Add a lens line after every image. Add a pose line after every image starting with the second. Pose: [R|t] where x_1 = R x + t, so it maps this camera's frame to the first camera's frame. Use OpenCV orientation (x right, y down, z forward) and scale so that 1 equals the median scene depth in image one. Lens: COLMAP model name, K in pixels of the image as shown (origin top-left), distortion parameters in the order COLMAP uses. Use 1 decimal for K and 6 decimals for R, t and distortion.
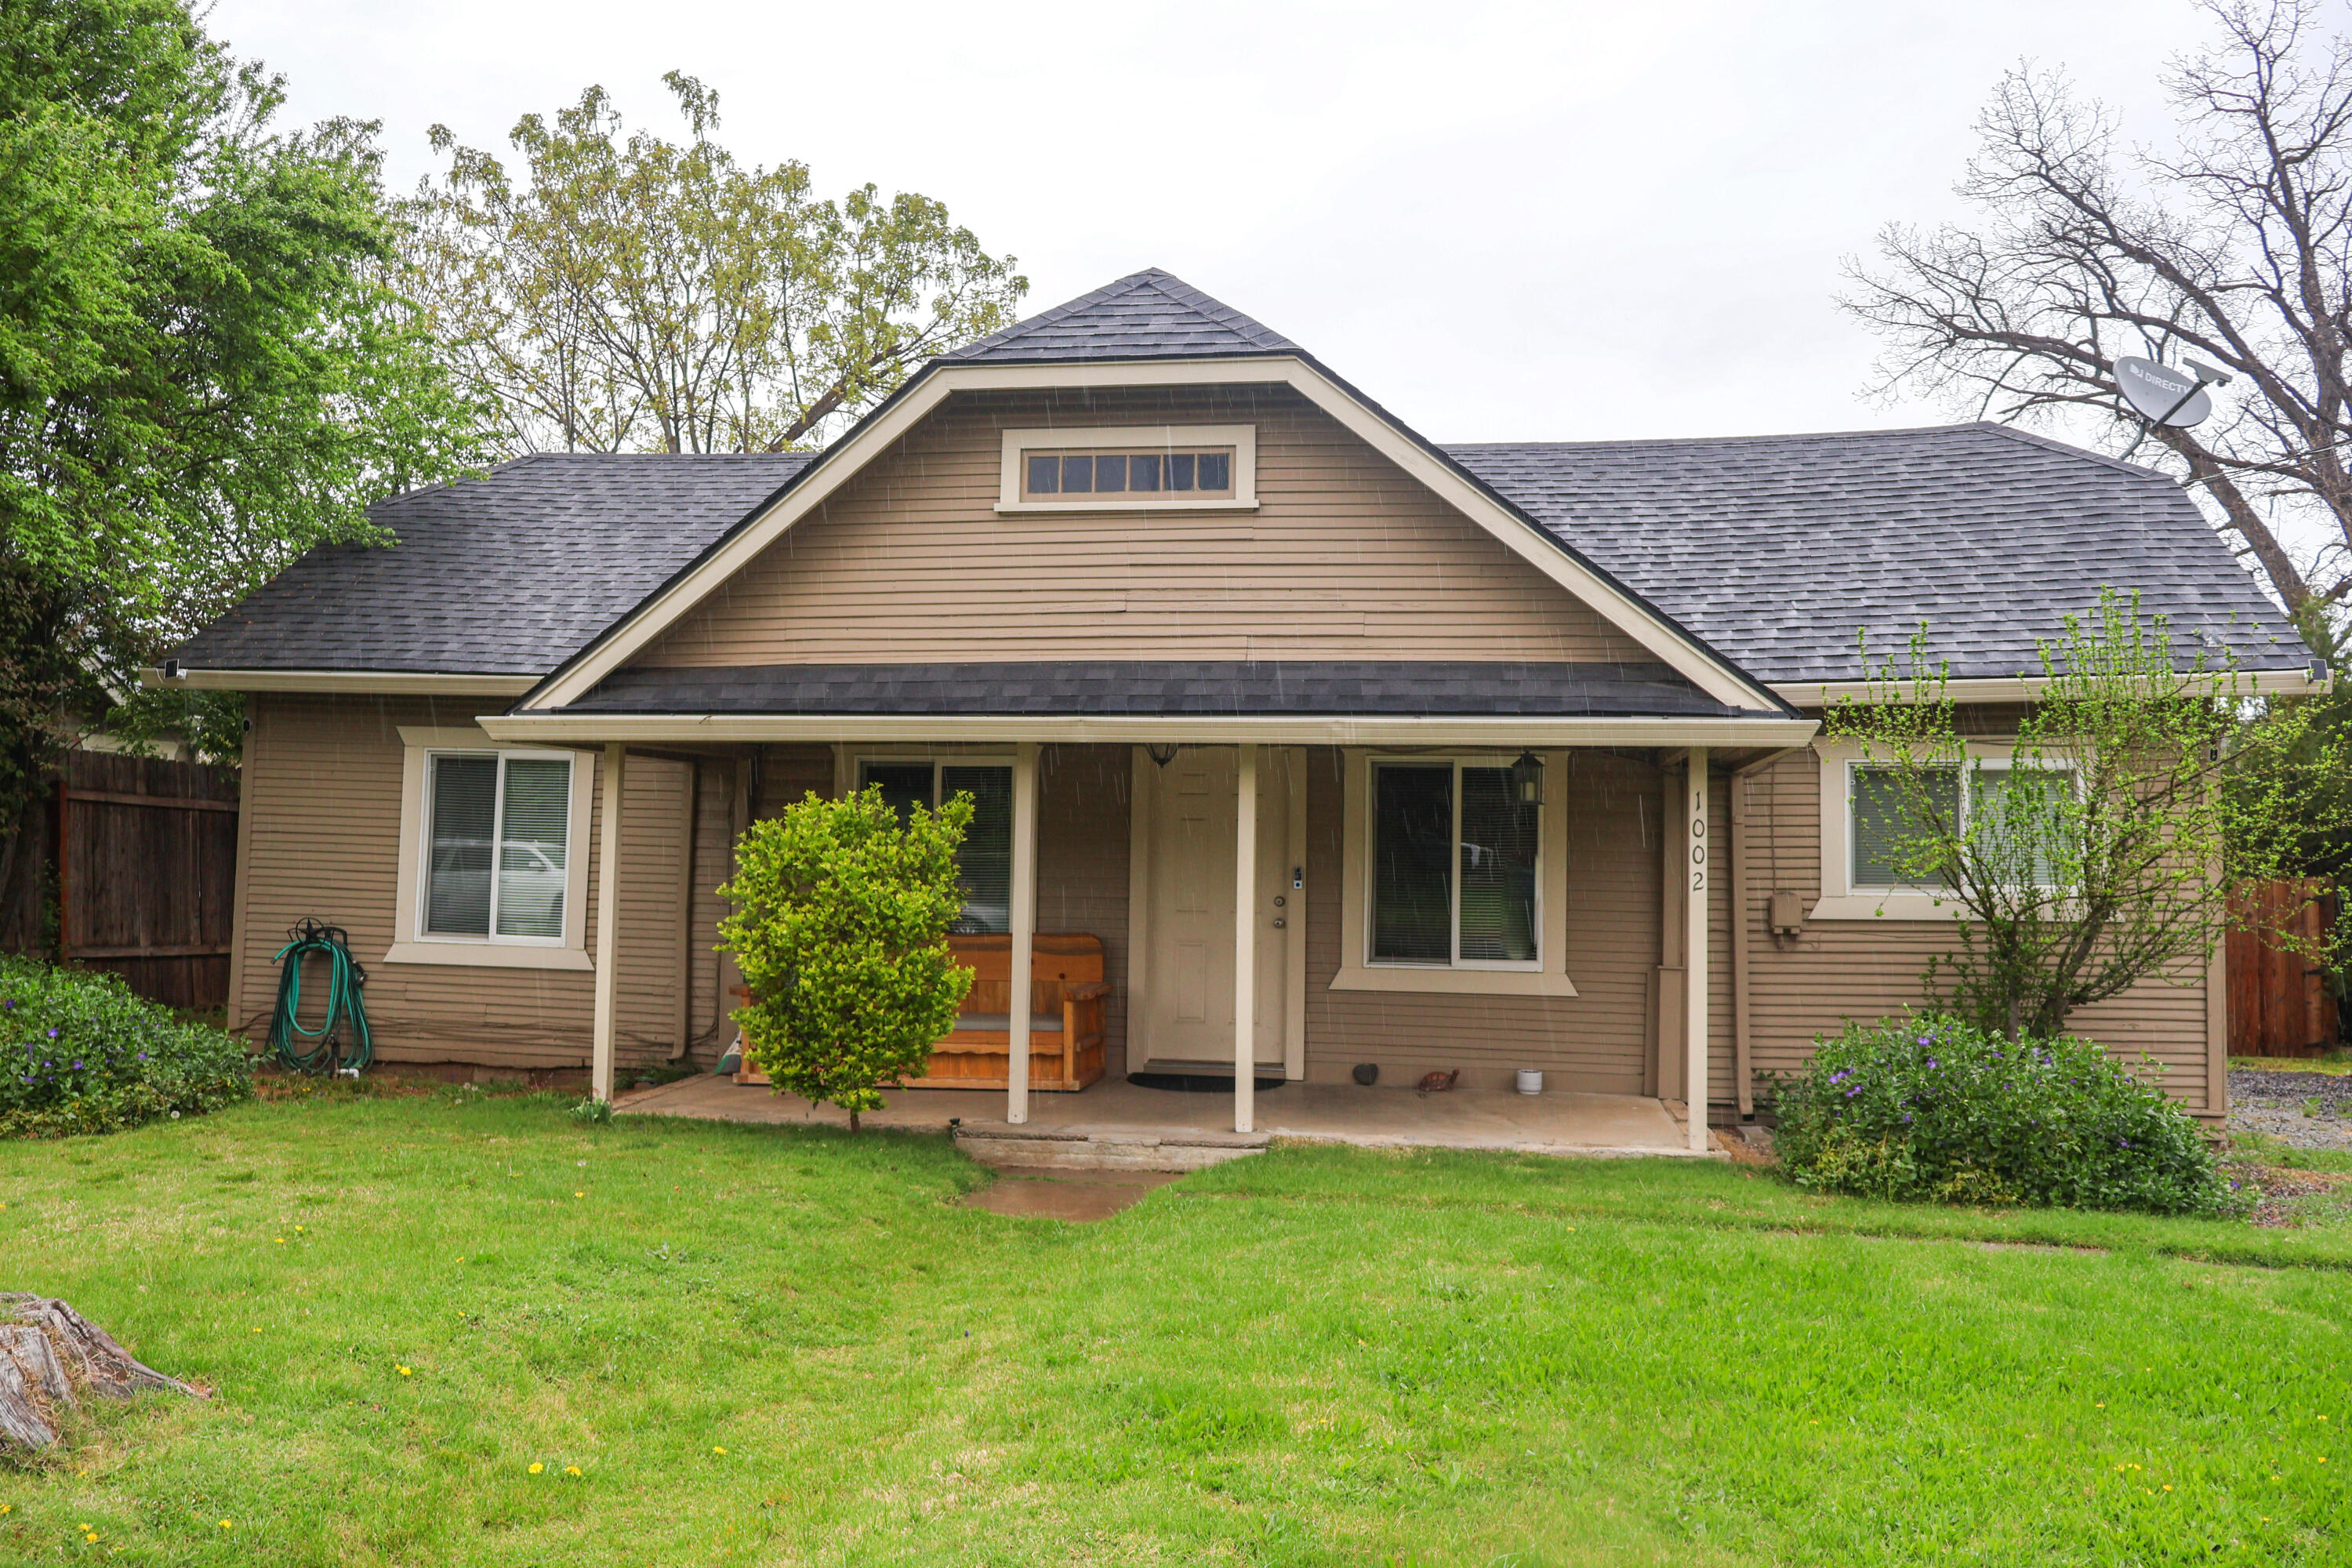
lens RADIAL K [[1959.0, 0, 1176.0], [0, 1959.0, 784.0], [0, 0, 1]] dist [0.000591, 0.004050]
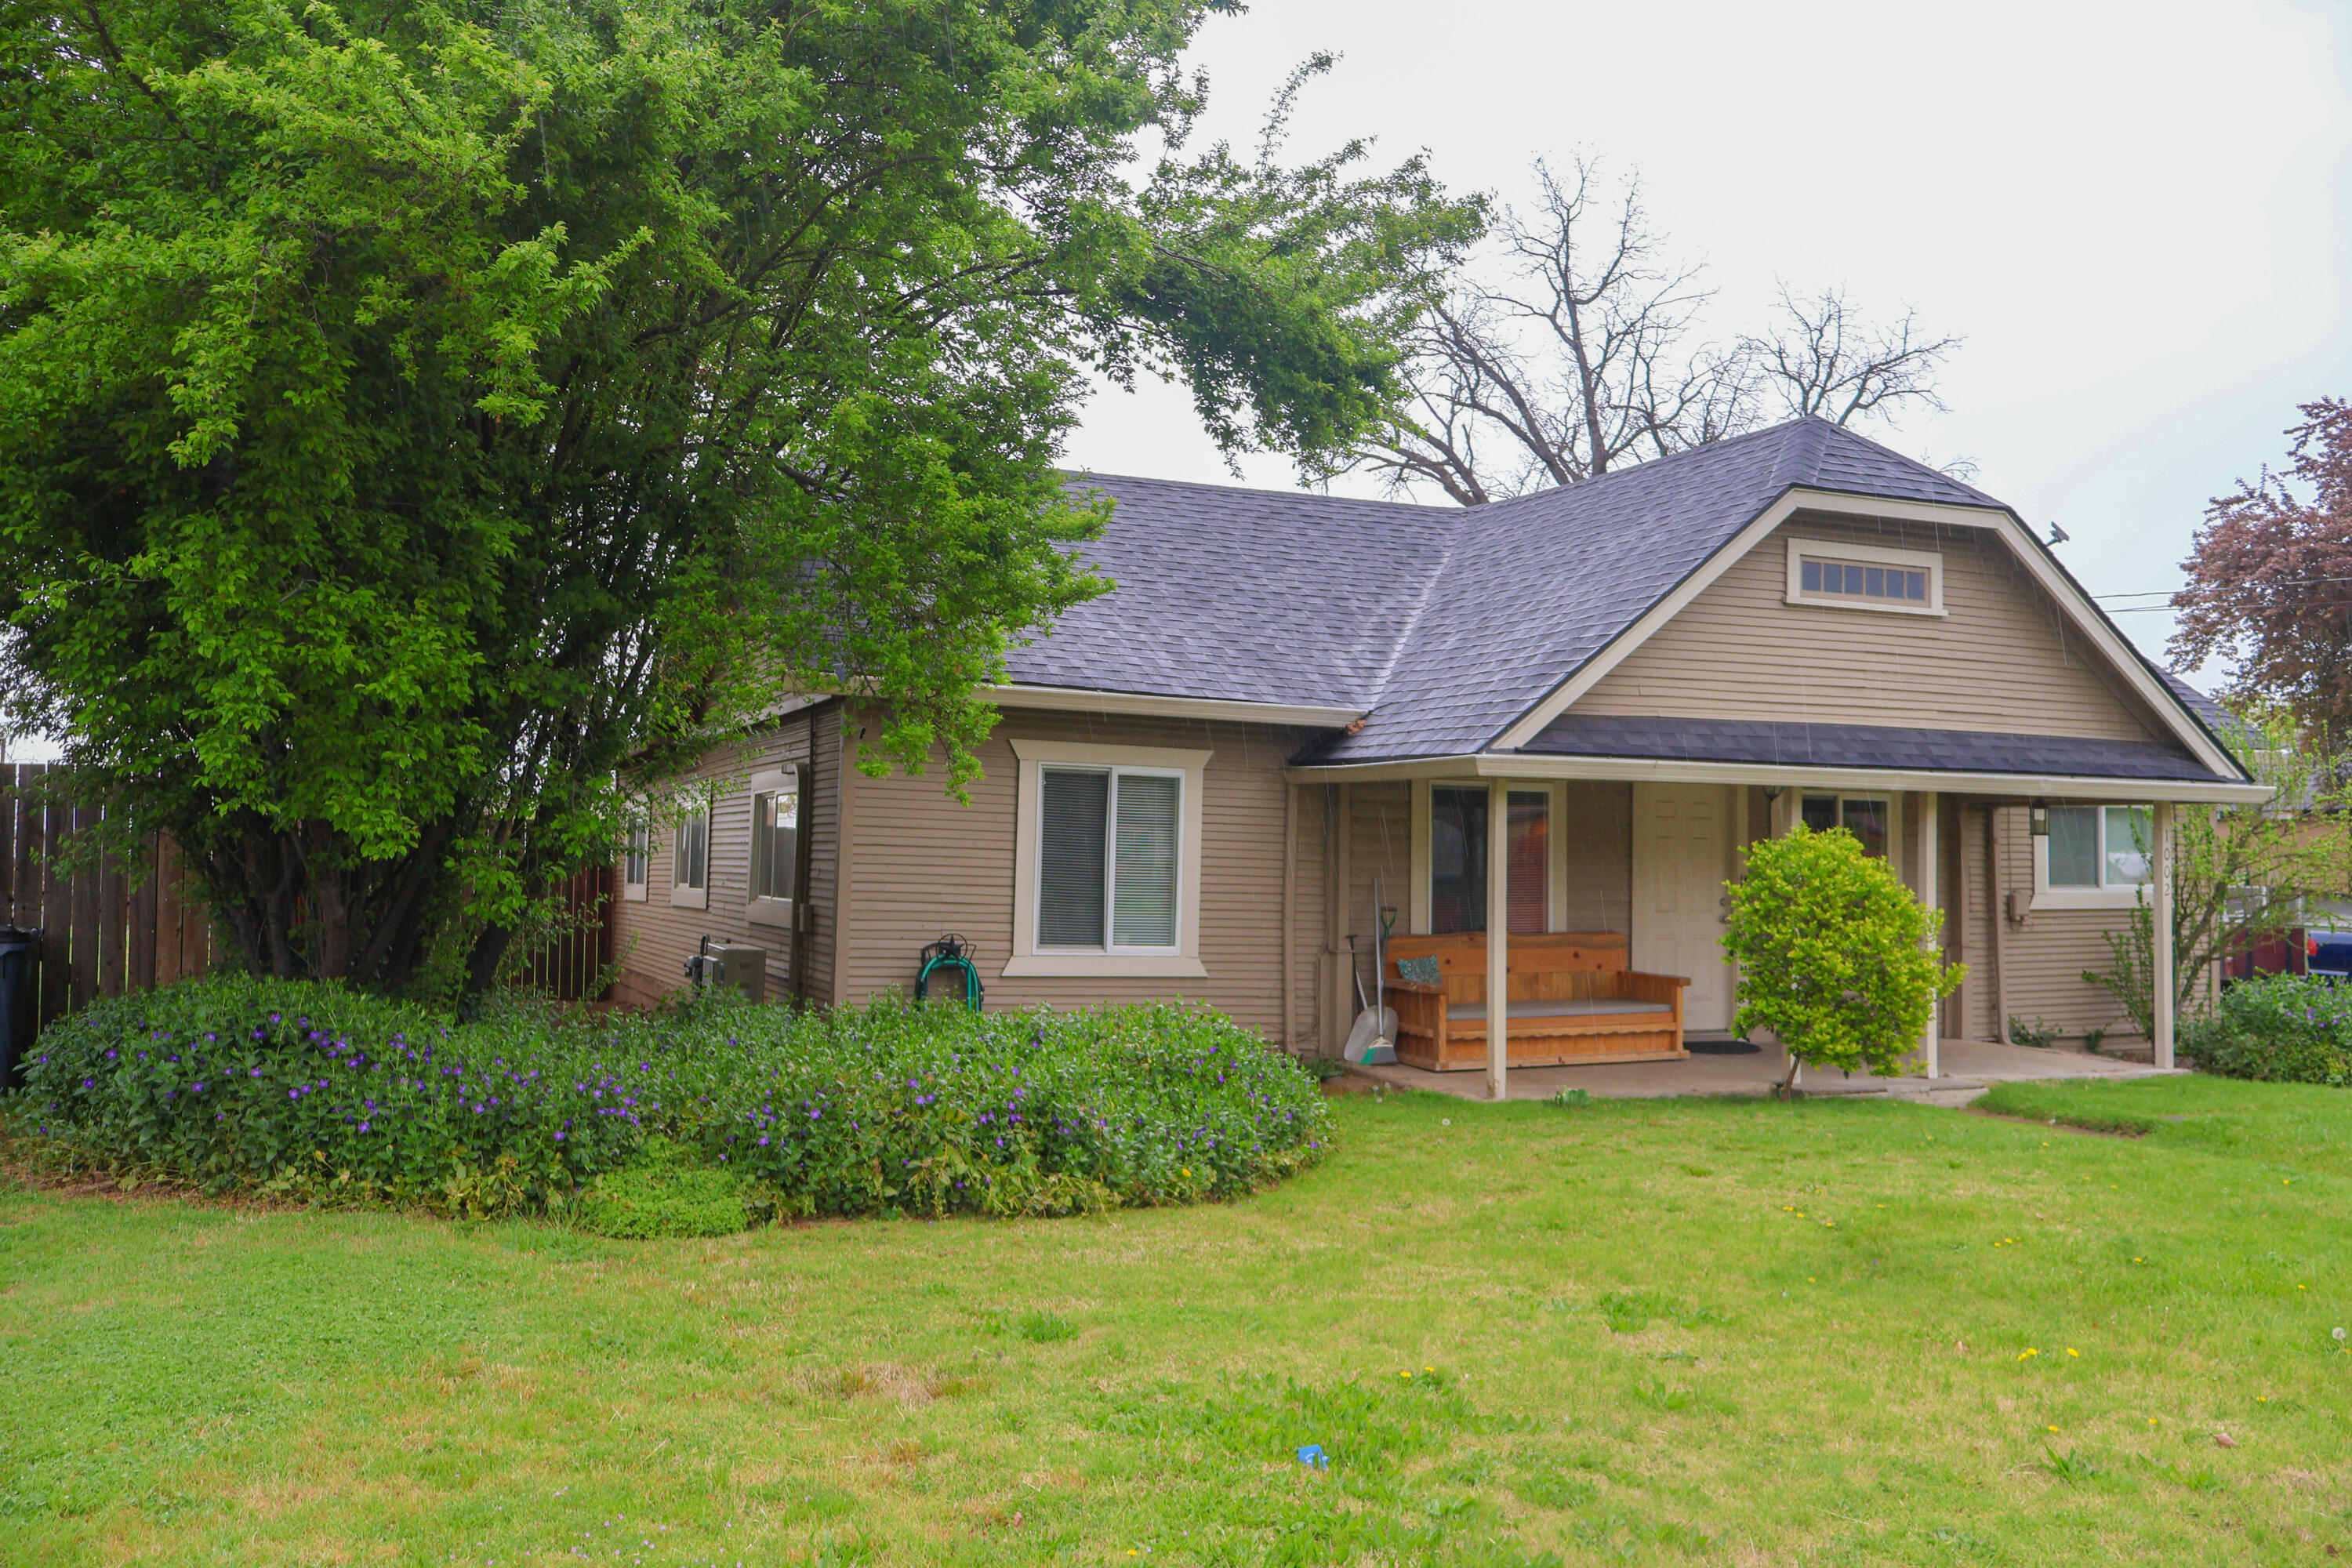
lens RADIAL K [[2006.6, 0, 1176.0], [0, 2006.6, 784.0], [0, 0, 1]] dist [-0.000535, -0.001551]
pose [[0.840330, 0.018519, 0.541759, -1.100121], [-0.026648, 0.999619, 0.007163, -0.020387], [-0.541420, -0.020456, 0.840503, 0.119801]]
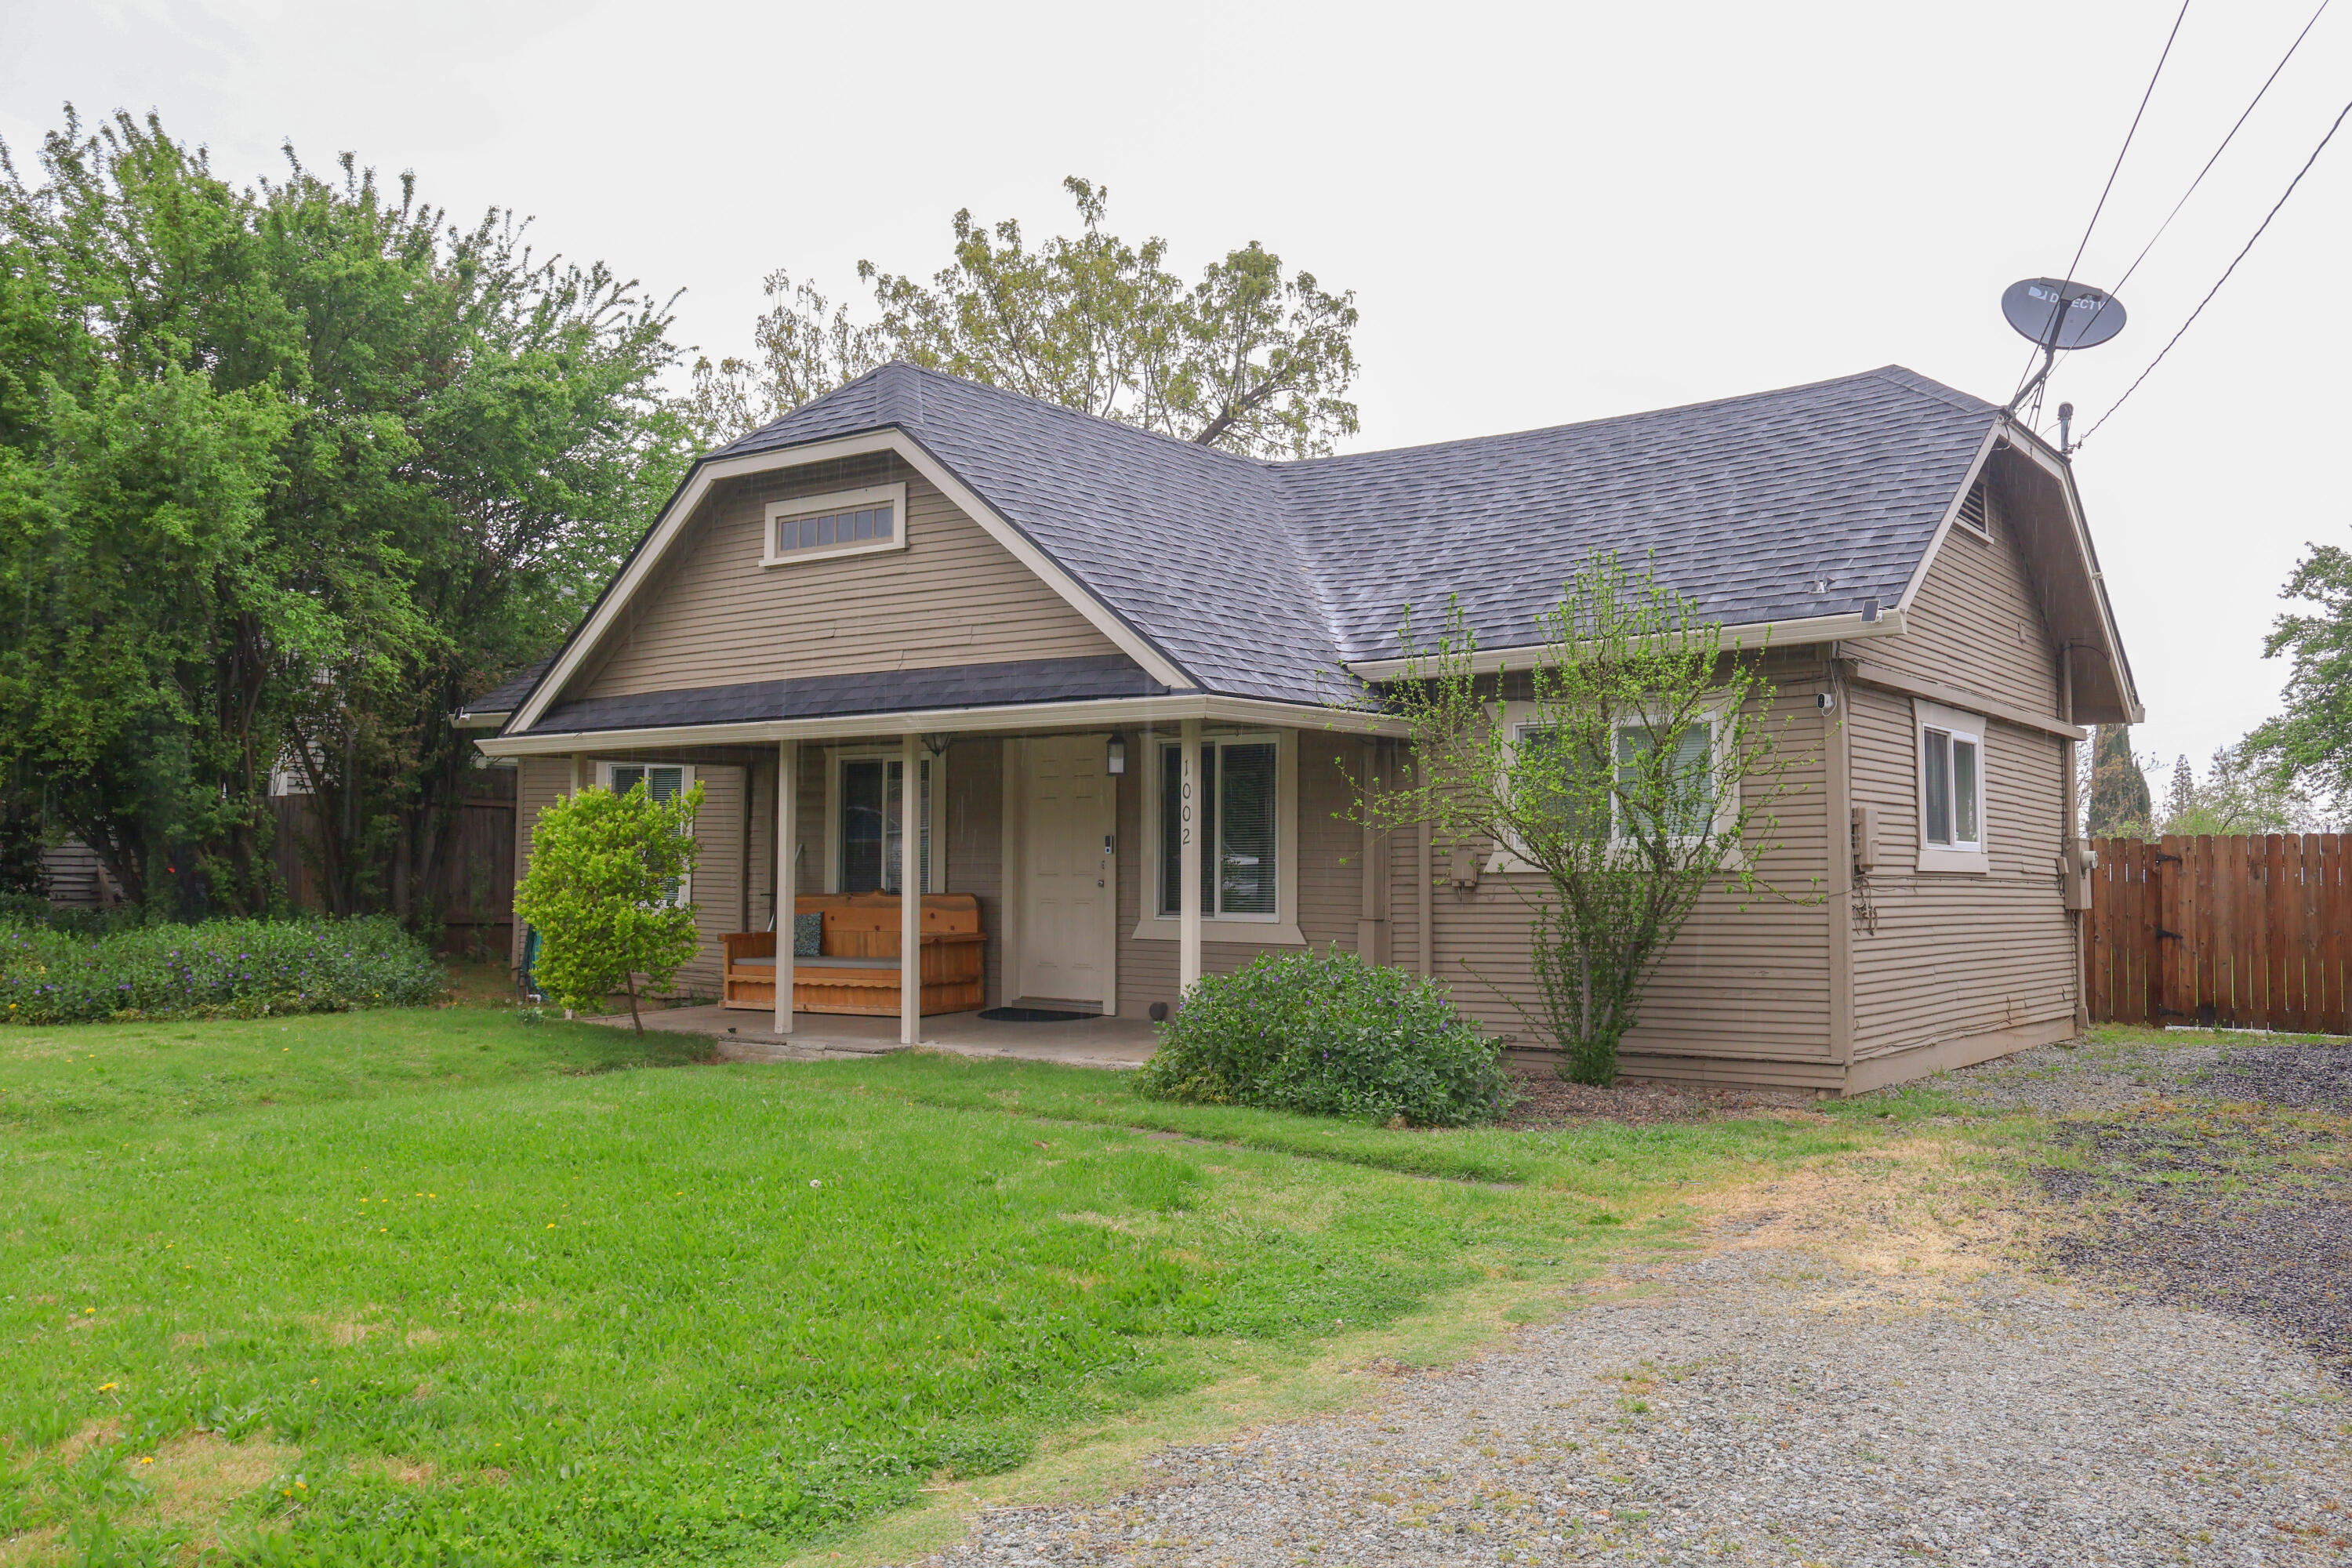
lens RADIAL K [[1998.6, 0, 1178.8], [0, 1998.6, 737.2], [0, 0, 1]] dist [-0.010501, -0.006313]
pose [[0.889690, -0.043920, -0.454448, 0.746645], [0.032561, 0.998932, -0.032795, 0.027481], [0.455403, 0.014380, 0.890169, -0.062157]]
